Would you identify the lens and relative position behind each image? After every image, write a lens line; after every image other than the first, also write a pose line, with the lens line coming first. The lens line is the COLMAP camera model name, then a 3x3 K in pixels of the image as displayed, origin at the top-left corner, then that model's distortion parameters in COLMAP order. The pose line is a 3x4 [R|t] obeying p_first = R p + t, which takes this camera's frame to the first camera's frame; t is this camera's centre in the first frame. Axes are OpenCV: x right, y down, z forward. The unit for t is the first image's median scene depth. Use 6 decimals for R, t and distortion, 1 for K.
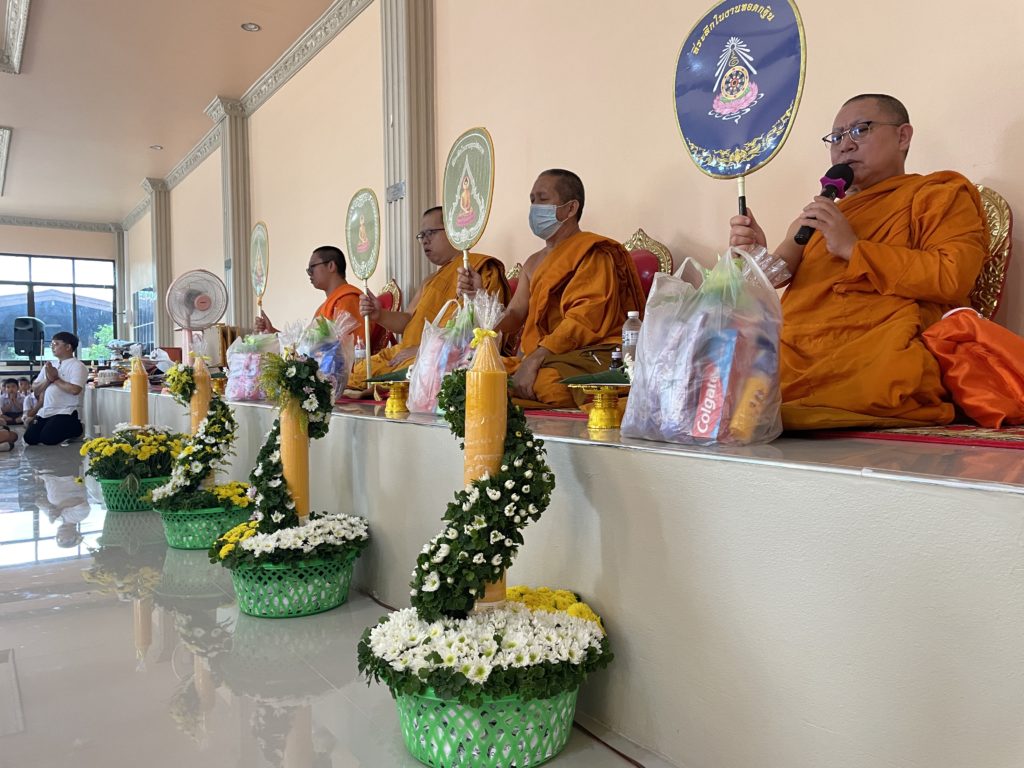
lens RADIAL K [[775.1, 0, 519.3], [0, 775.1, 389.5], [0, 0, 1]] dist [0.088821, -0.107065]
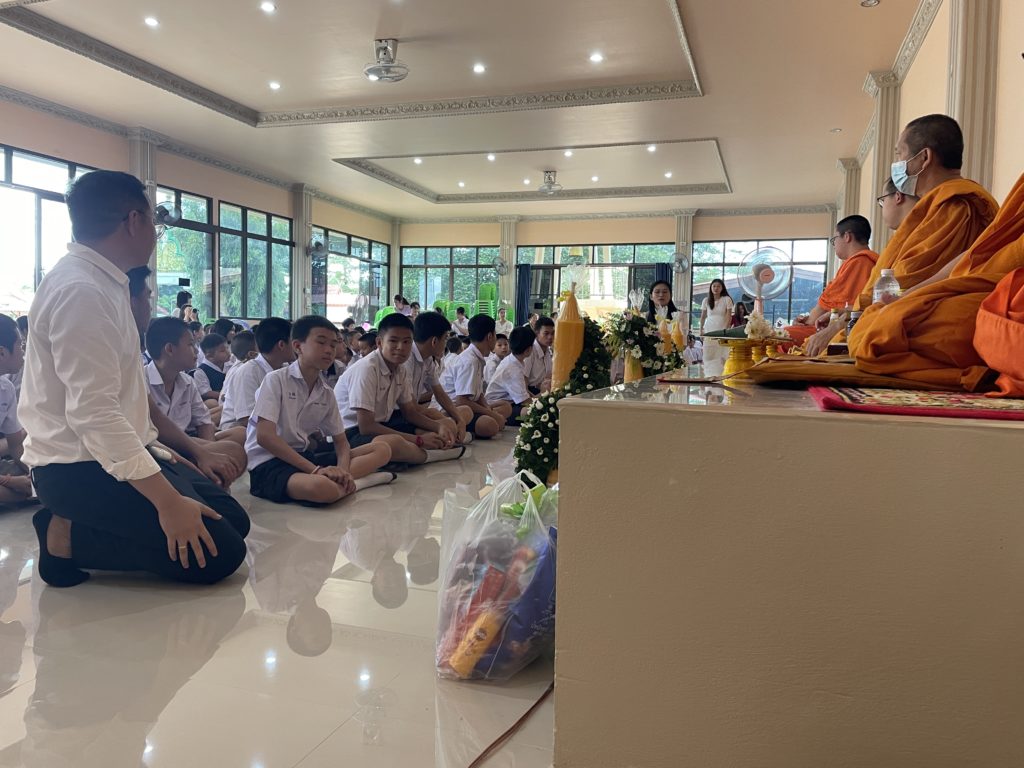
lens RADIAL K [[775.1, 0, 511.6], [0, 775.1, 378.0], [0, 0, 1]] dist [0.088821, -0.107065]
pose [[0.596756, 0.069622, -0.799397, 0.725951], [-0.054655, 0.997442, 0.046070, 0.013798], [0.800559, 0.016199, 0.599035, 0.064393]]
